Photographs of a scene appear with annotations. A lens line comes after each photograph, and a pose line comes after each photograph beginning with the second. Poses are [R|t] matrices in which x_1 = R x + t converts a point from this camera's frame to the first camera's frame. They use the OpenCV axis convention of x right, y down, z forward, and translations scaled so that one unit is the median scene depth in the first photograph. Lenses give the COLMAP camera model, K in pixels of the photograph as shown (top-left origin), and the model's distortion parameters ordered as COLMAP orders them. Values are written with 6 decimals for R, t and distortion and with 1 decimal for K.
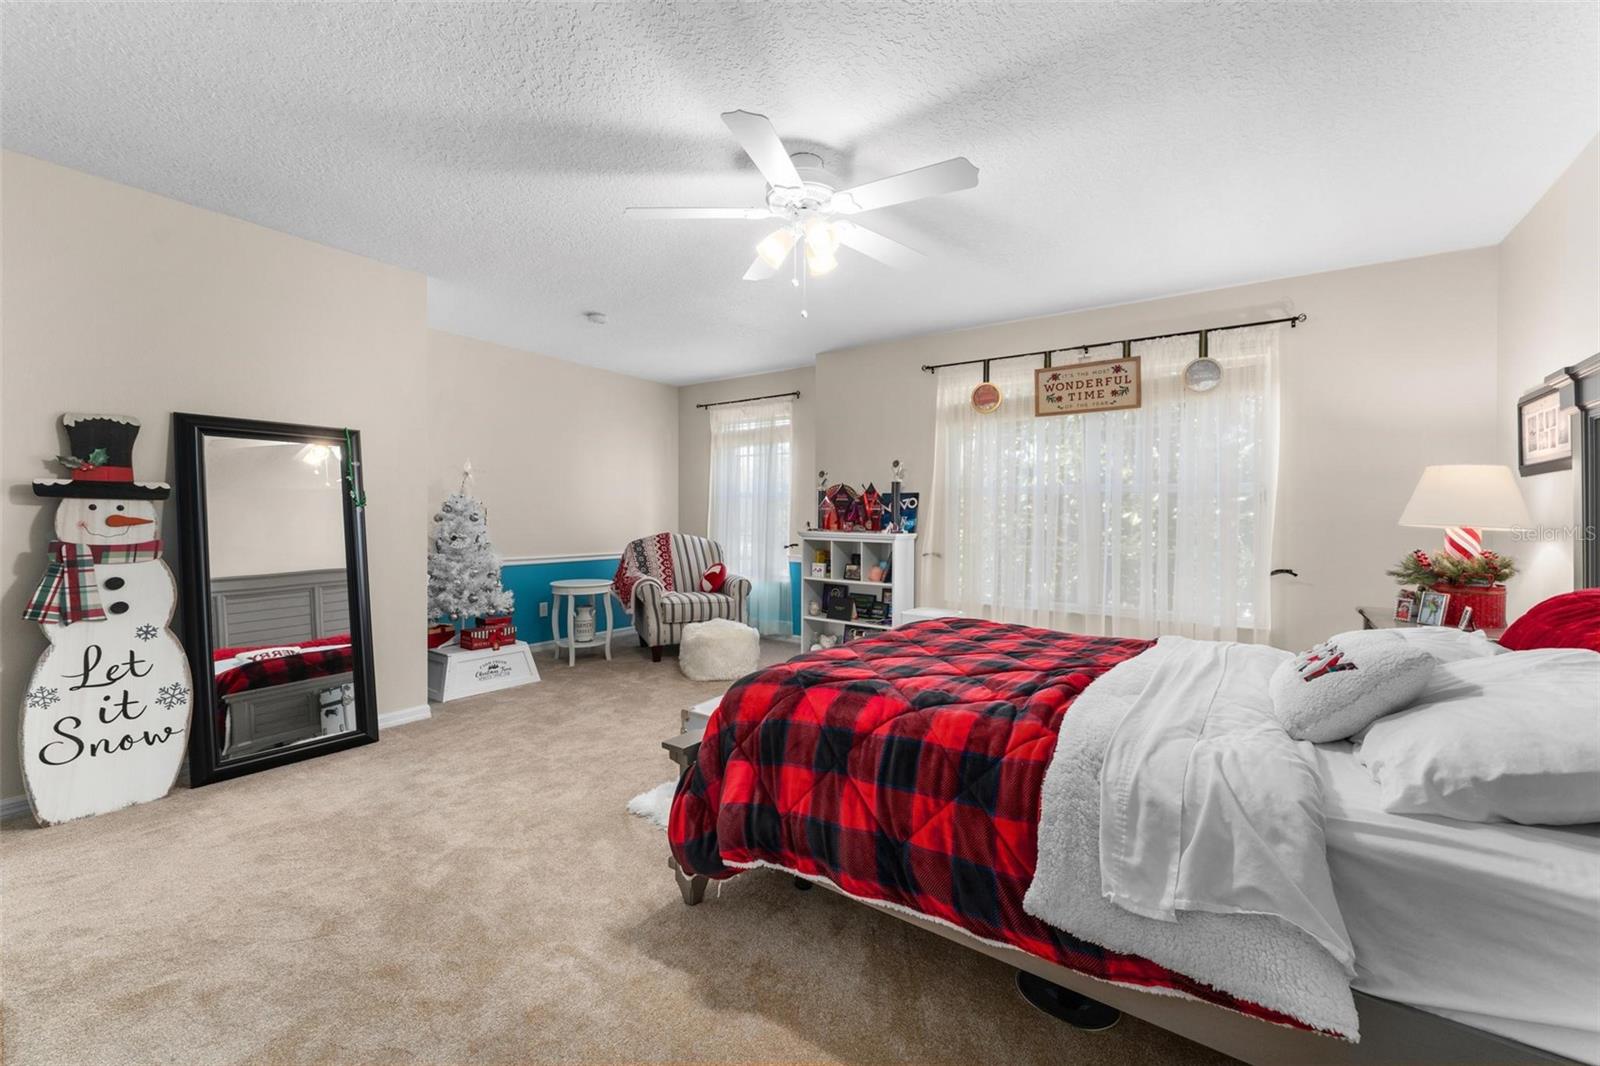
lens RADIAL K [[638.1, 0, 802.2], [0, 638.1, 536.4], [0, 0, 1]] dist [0.001015, -0.000004]
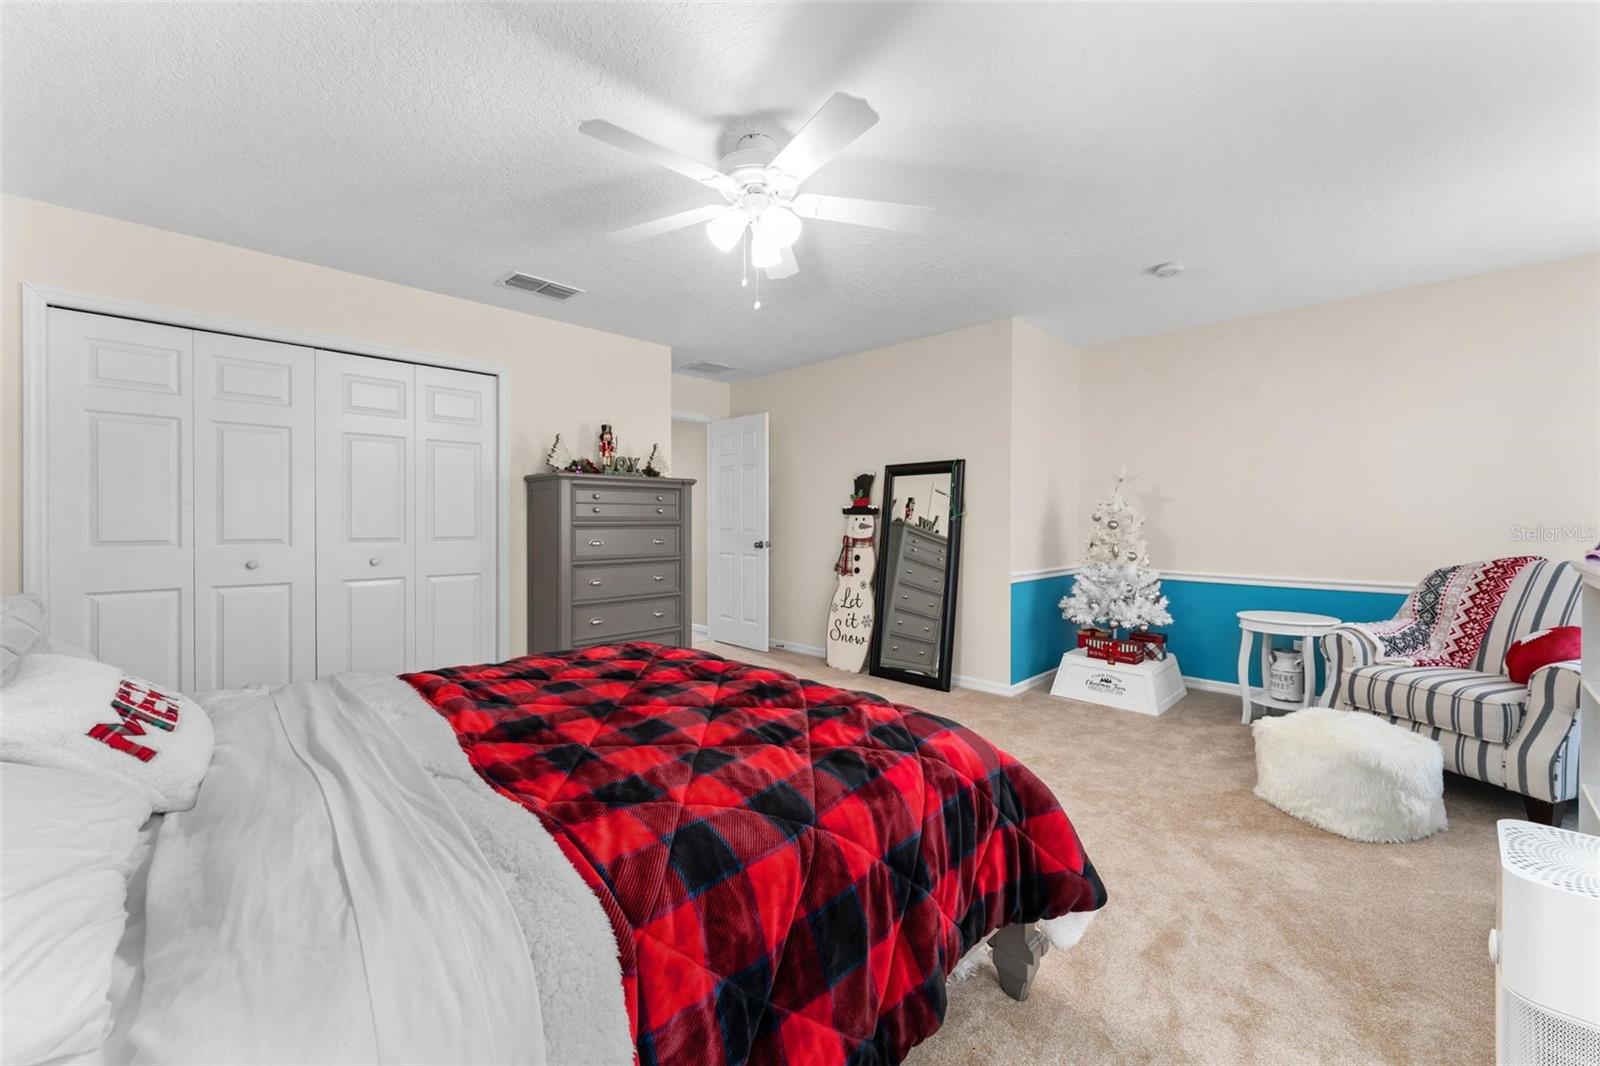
lens RADIAL K [[638.1, 0, 802.2], [0, 638.1, 536.4], [0, 0, 1]] dist [0.001015, -0.000004]
pose [[-0.185003, 0.015246, -0.982620, 0.877205], [-0.030829, 0.999297, 0.021309, -0.028466], [0.982254, 0.034236, -0.184403, 1.187940]]
